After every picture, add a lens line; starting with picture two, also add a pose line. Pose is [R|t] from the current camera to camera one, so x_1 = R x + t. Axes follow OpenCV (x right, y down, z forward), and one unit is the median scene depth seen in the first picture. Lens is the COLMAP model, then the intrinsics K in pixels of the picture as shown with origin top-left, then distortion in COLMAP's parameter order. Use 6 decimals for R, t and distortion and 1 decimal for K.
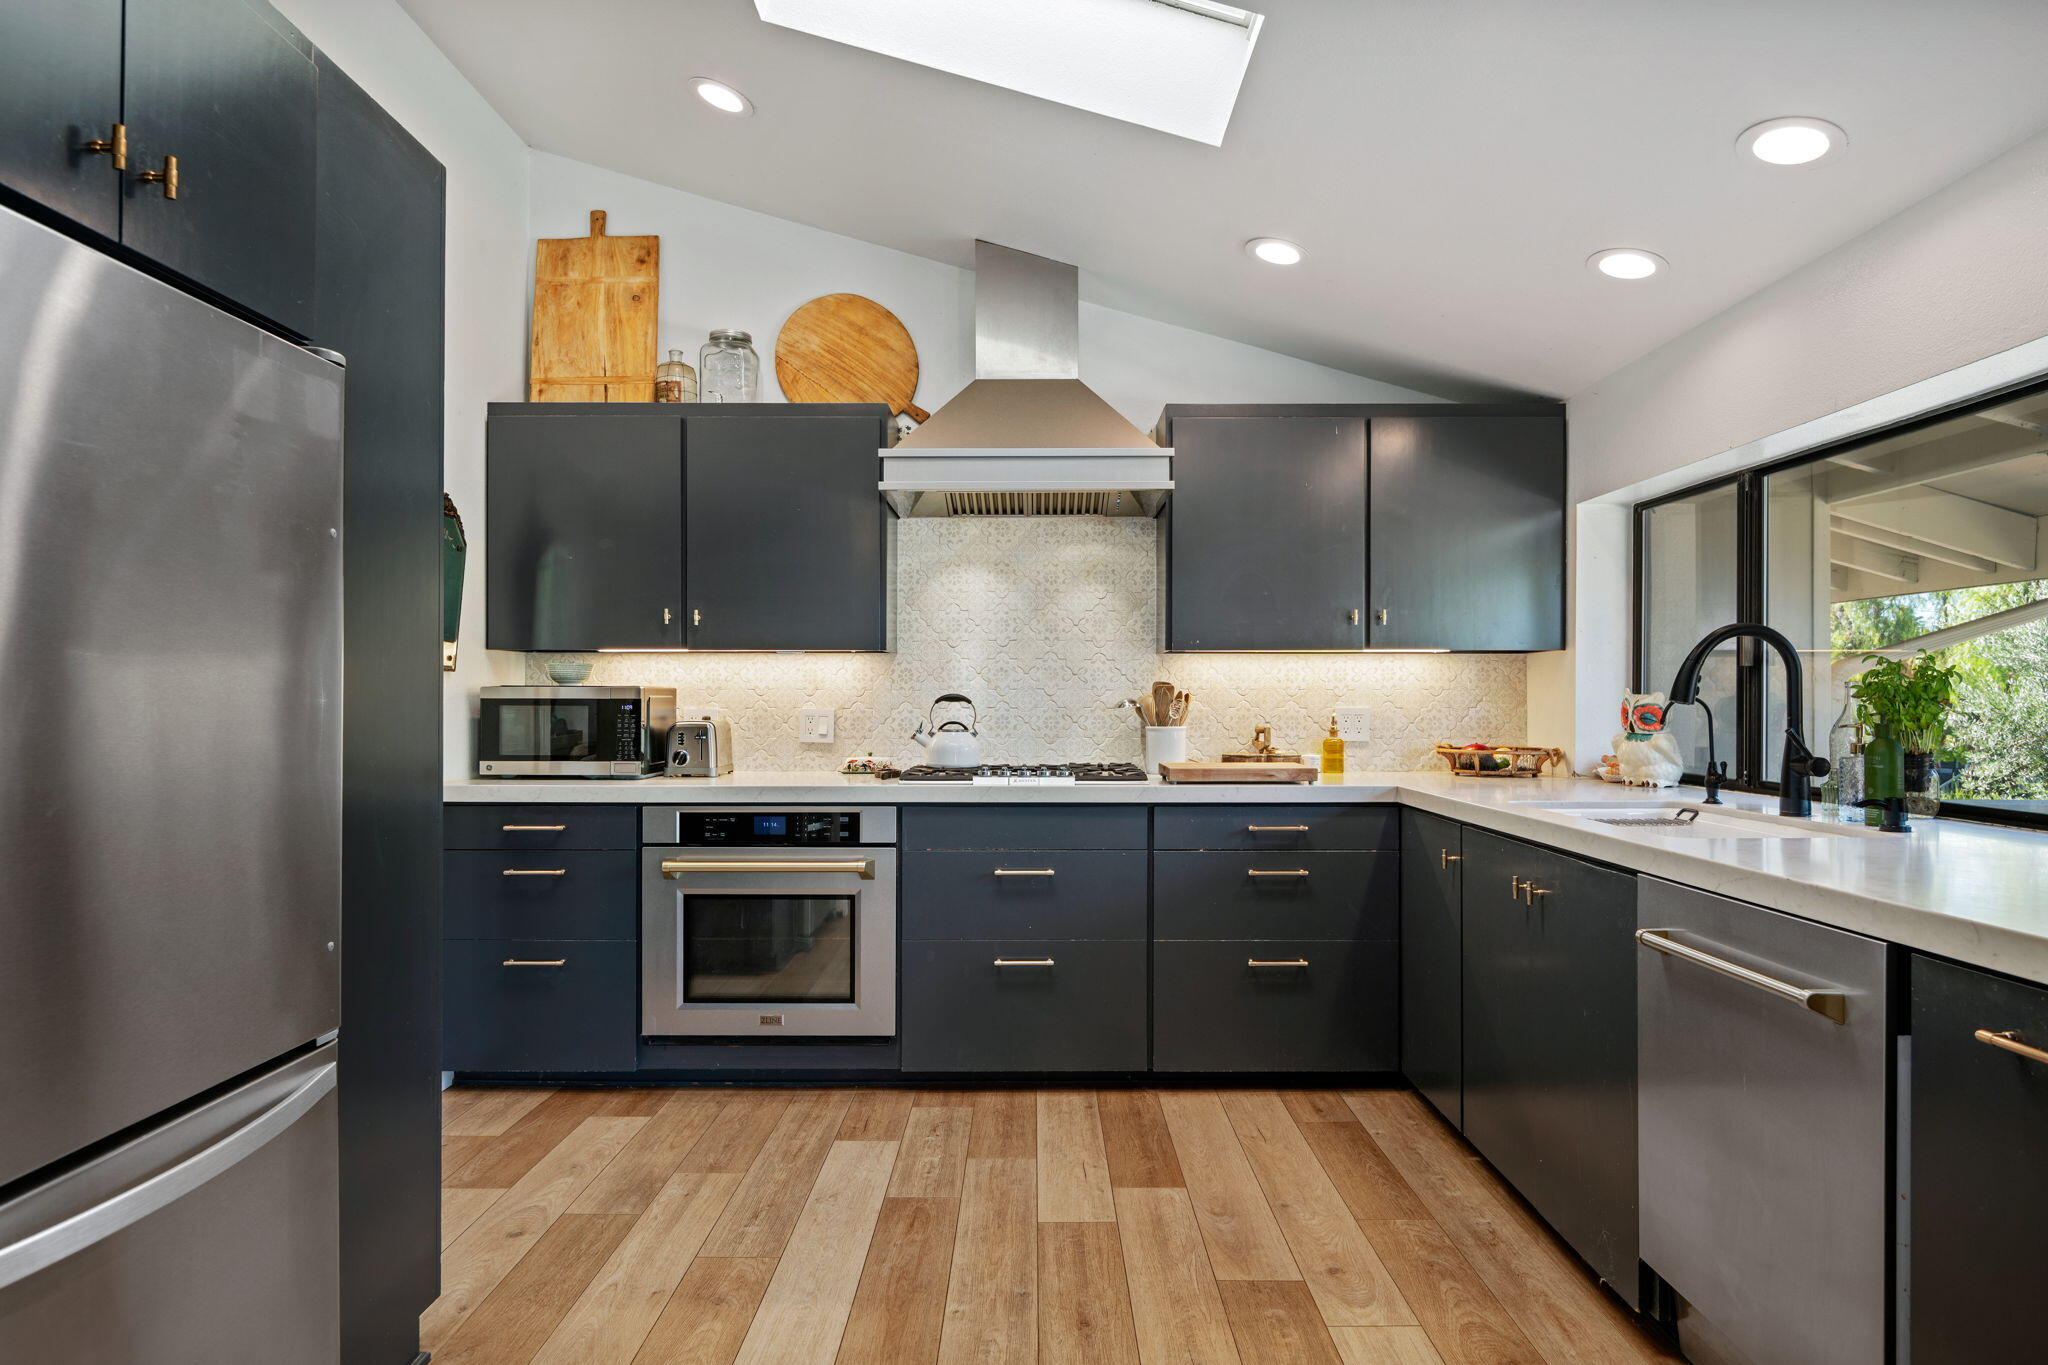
lens RADIAL K [[1089.6, 0, 1024.0], [0, 1089.6, 682.5], [0, 0, 1]] dist [-0.005087, -0.001821]
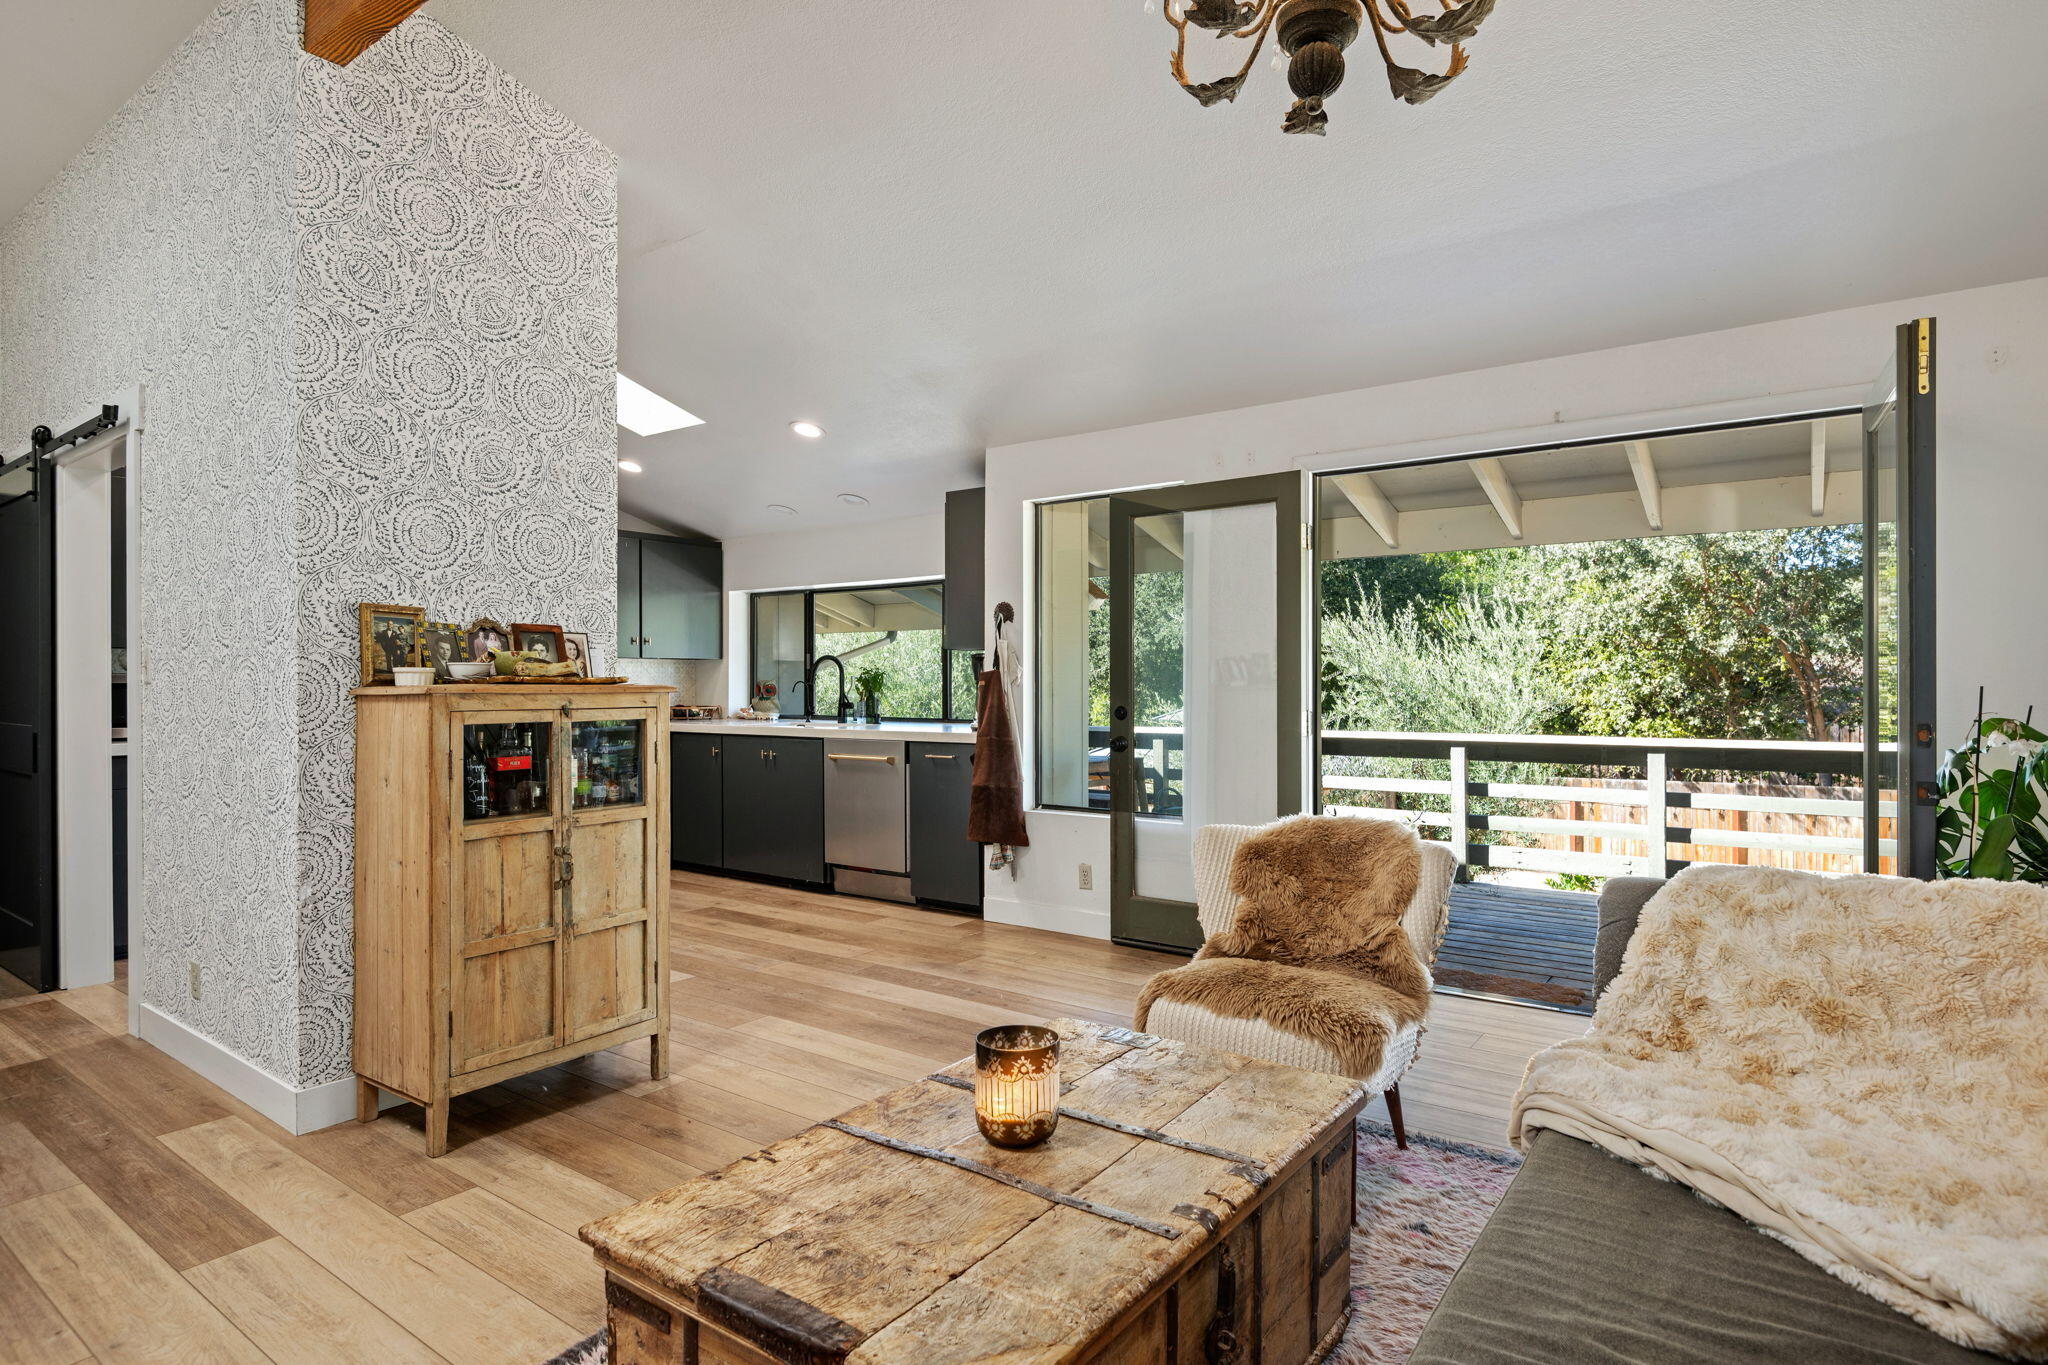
lens RADIAL K [[1089.6, 0, 1024.0], [0, 1089.6, 682.5], [0, 0, 1]] dist [-0.005087, -0.001821]
pose [[0.589708, -0.002843, 0.807612, -0.955966], [-0.011159, 0.999870, 0.011669, -0.018642], [-0.807540, -0.015894, 0.589599, -0.780742]]
